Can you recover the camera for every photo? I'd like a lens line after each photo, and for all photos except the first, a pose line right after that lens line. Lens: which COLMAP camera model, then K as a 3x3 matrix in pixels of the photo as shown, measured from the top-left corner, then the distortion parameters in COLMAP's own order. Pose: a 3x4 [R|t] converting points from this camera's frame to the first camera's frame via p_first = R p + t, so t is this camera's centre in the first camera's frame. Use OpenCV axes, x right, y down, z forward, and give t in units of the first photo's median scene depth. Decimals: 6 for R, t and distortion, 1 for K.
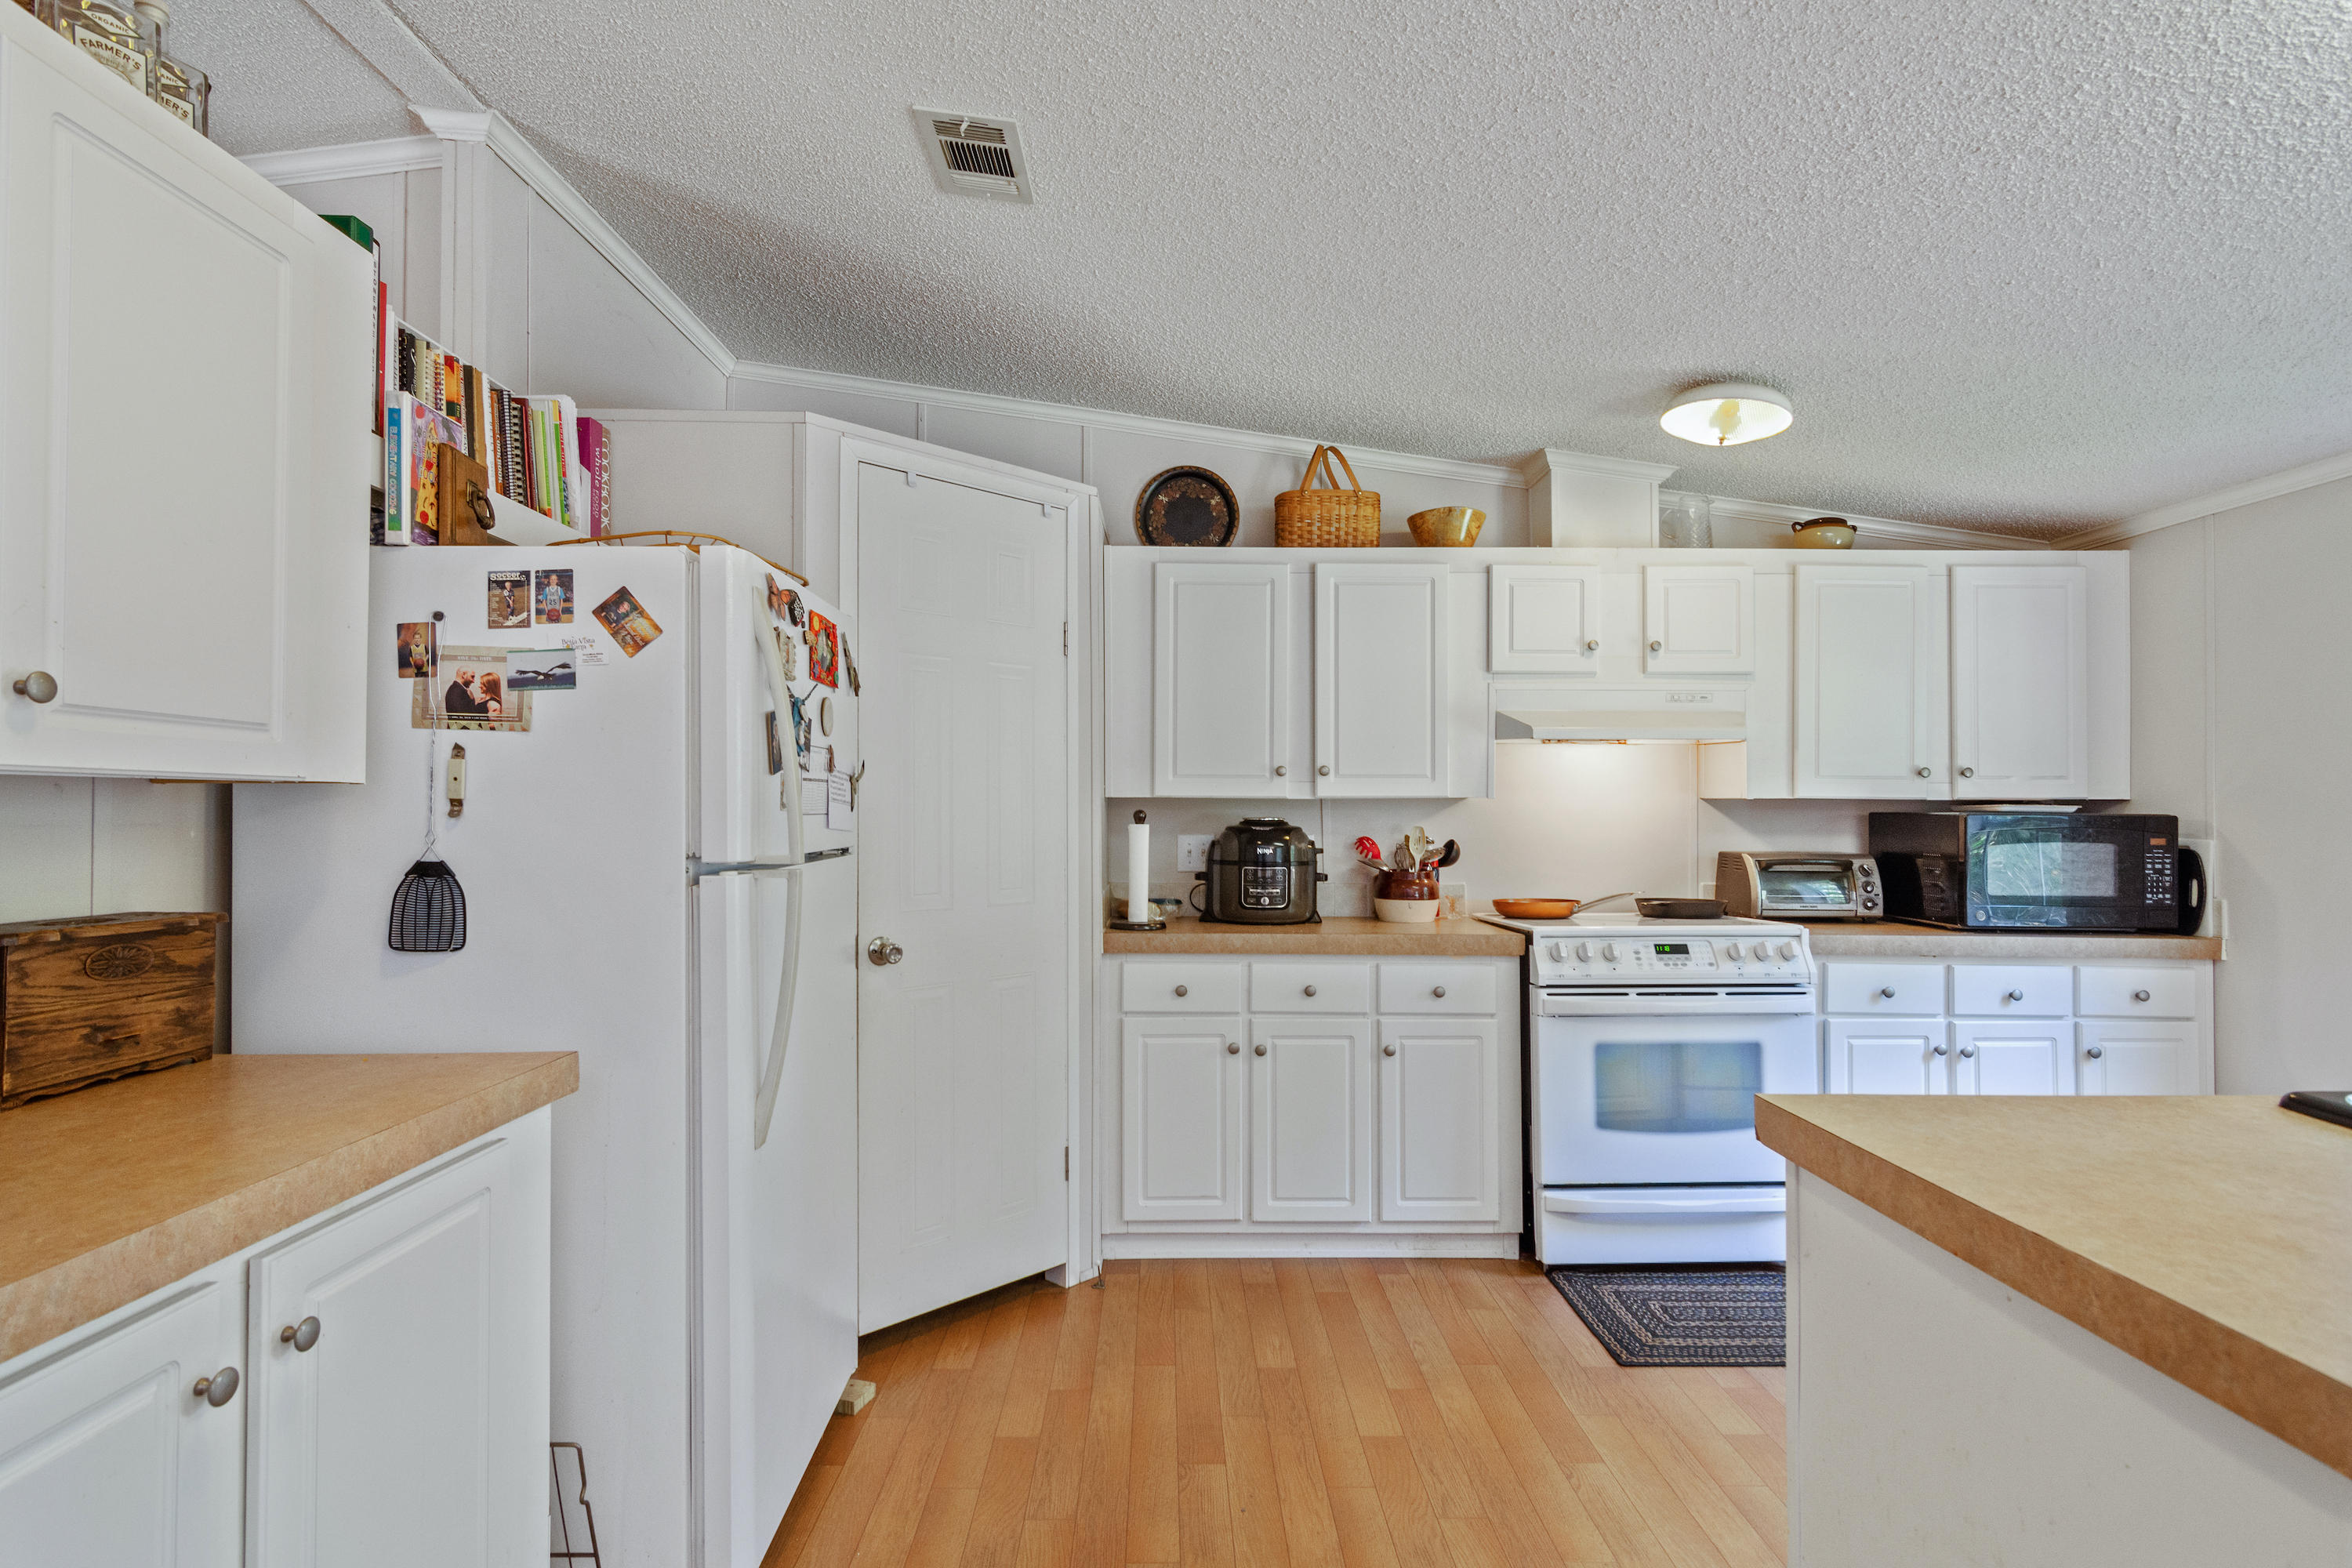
lens RADIAL K [[1139.0, 0, 1178.0], [0, 1139.0, 799.8], [0, 0, 1]] dist [-0.000205, 0.000103]
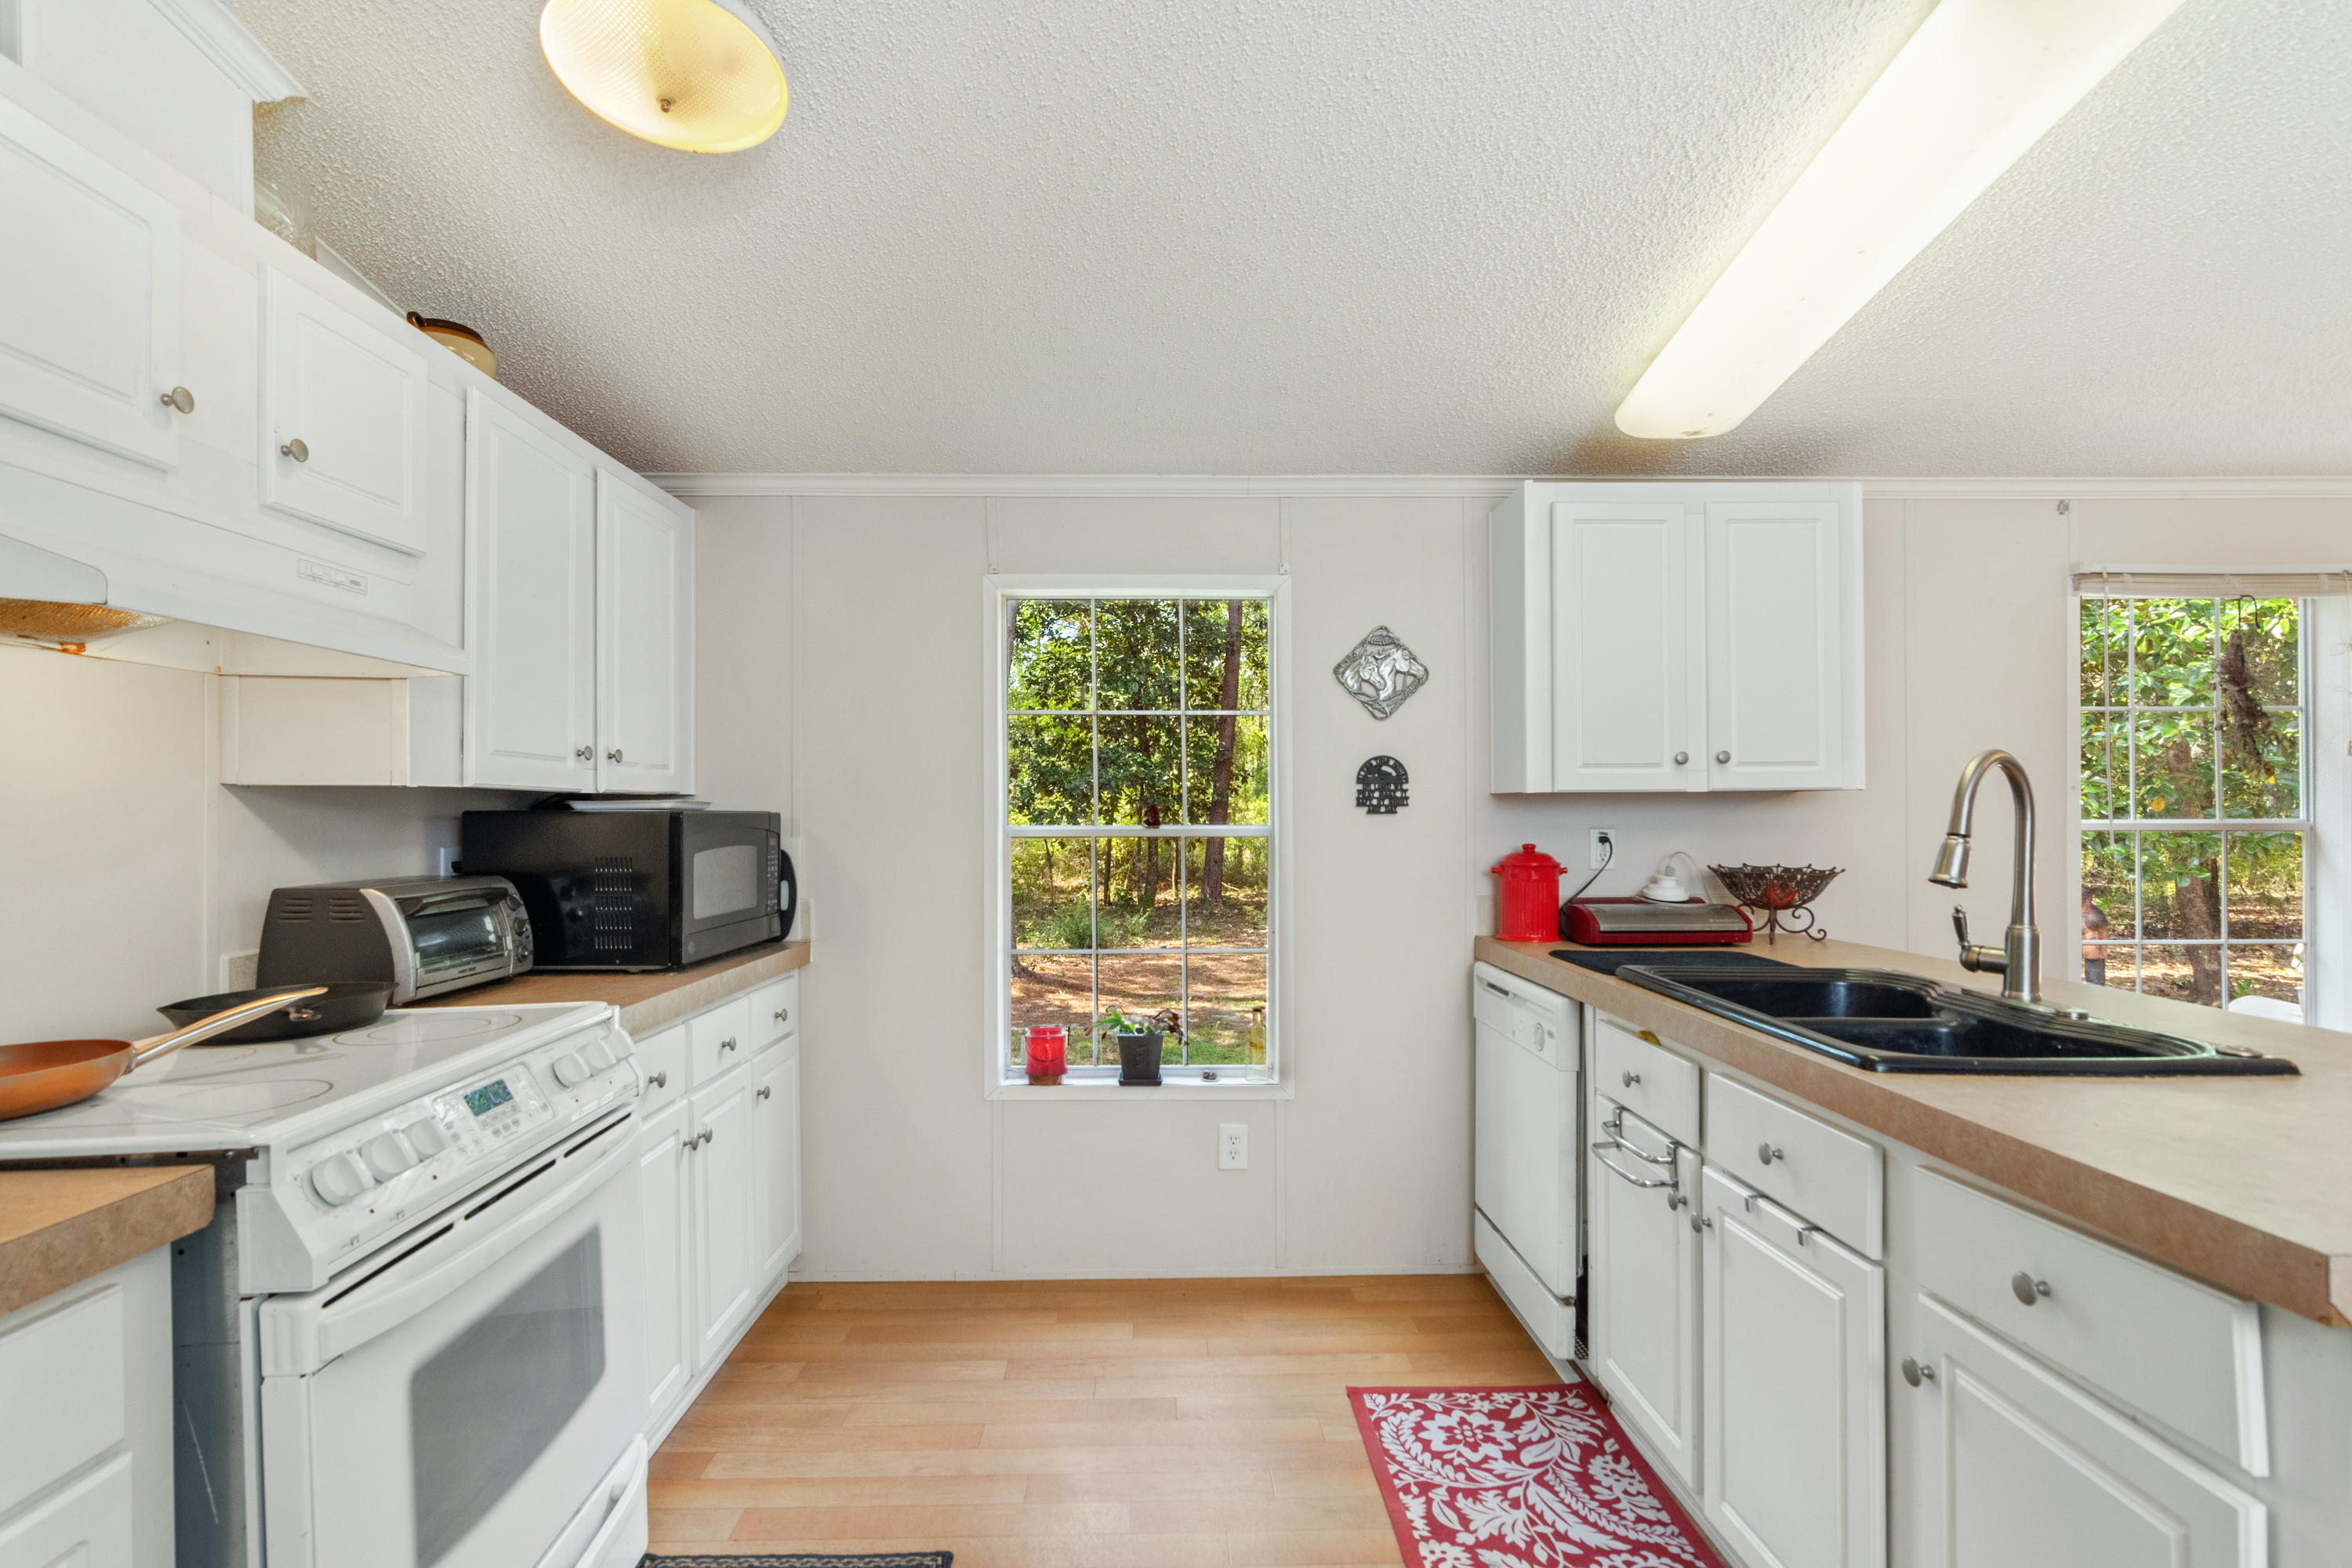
lens RADIAL K [[1152.5, 0, 1176.8], [0, 1152.5, 816.9], [0, 0, 1]] dist [0.002500, 0.000314]
pose [[-0.025629, -0.009504, 0.999626, -0.056055], [-0.008284, 0.999922, 0.009294, 0.005918], [-0.999637, -0.008043, -0.025706, 0.704948]]
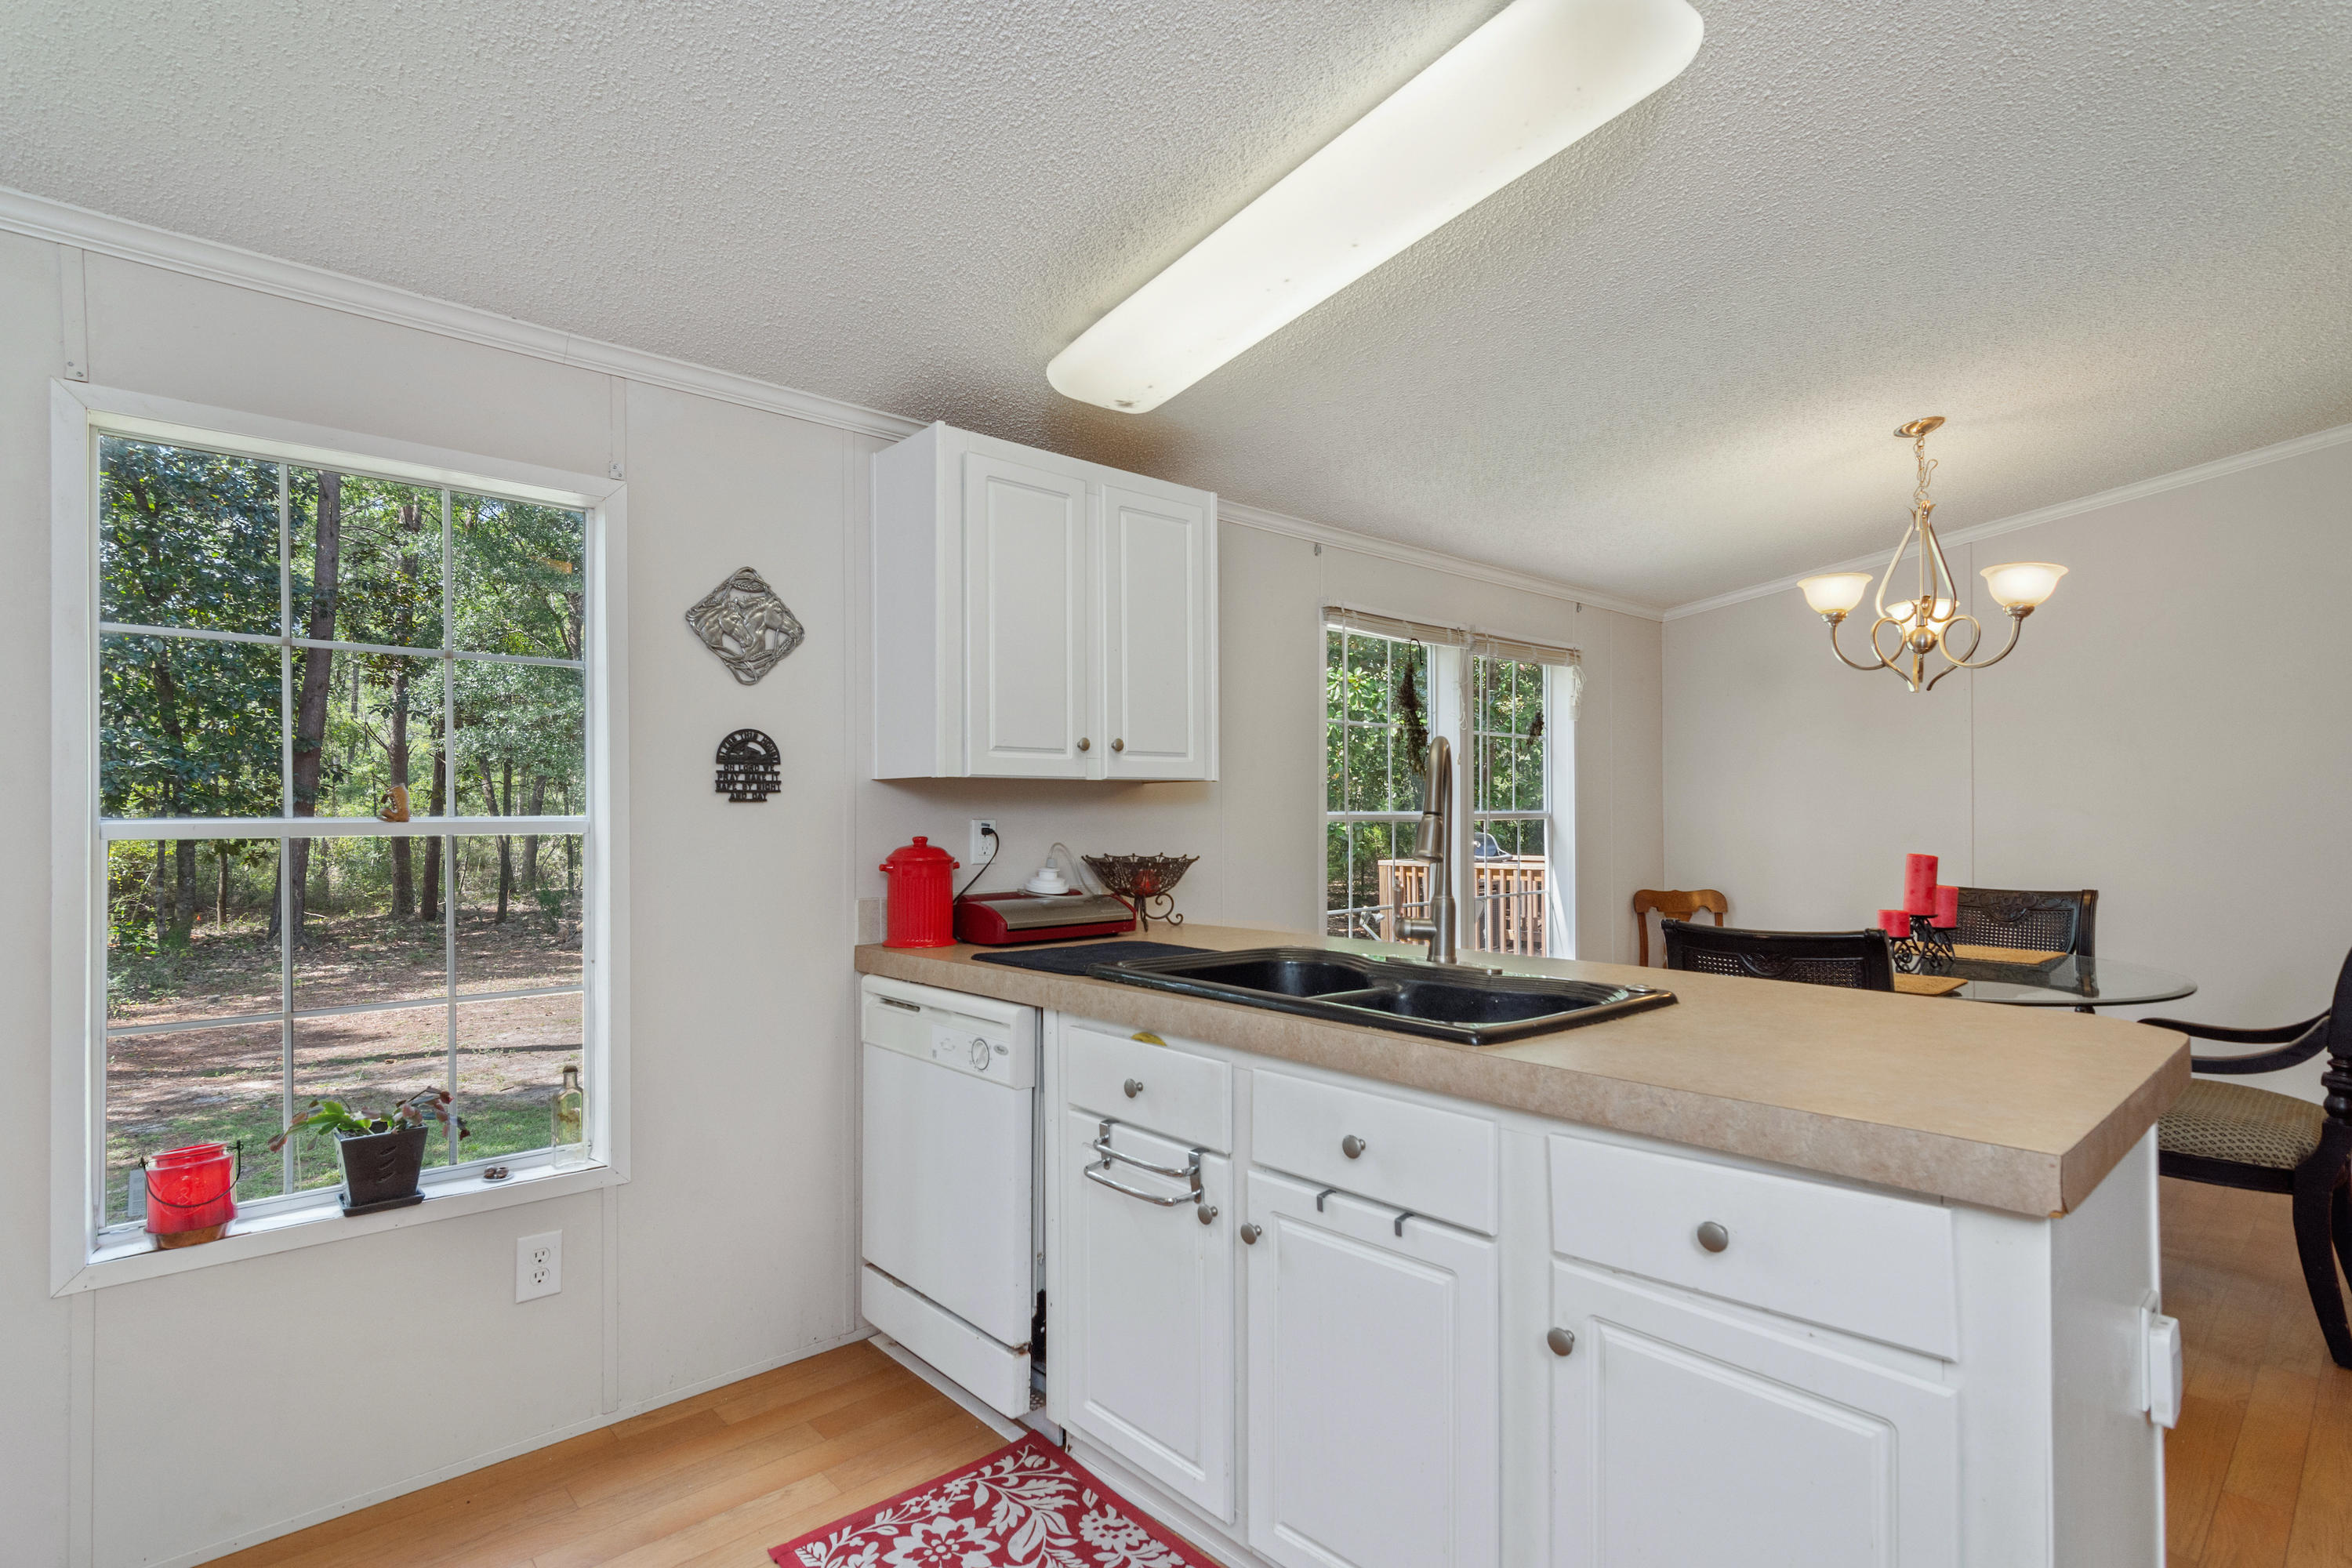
lens RADIAL K [[1144.6, 0, 1181.7], [0, 1144.6, 817.0], [0, 0, 1]] dist [0.000663, 0.000672]
pose [[-0.669676, -0.002506, 0.742649, 0.033021], [-0.006629, 0.999975, -0.002603, 0.012840], [-0.742624, -0.006666, -0.669676, 0.751321]]
